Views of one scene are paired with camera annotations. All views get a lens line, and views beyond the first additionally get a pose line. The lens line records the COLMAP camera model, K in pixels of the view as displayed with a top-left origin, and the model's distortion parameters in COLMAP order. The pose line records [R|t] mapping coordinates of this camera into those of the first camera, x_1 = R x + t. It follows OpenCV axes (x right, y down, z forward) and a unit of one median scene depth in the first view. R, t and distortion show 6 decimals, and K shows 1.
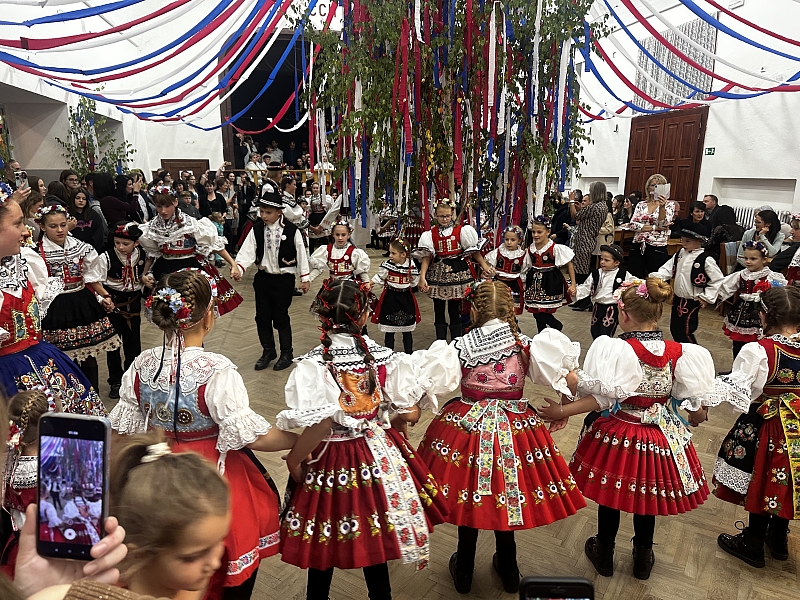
lens RADIAL K [[561.4, 0, 402.3], [0, 561.4, 309.0], [0, 0, 1]] dist [0.054710, -0.073117]
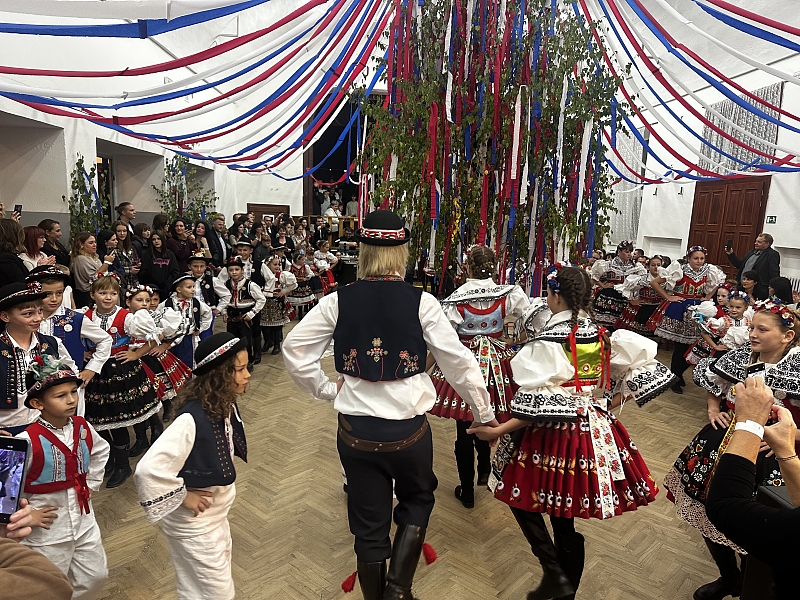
lens RADIAL K [[564.7, 0, 410.9], [0, 564.7, 303.7], [0, 0, 1]] dist [0.095265, -0.146455]
pose [[0.988338, 0.061784, -0.139179, 0.105473], [-0.072809, 0.994479, -0.075563, -0.019381], [0.133742, 0.084815, 0.987380, -0.067486]]
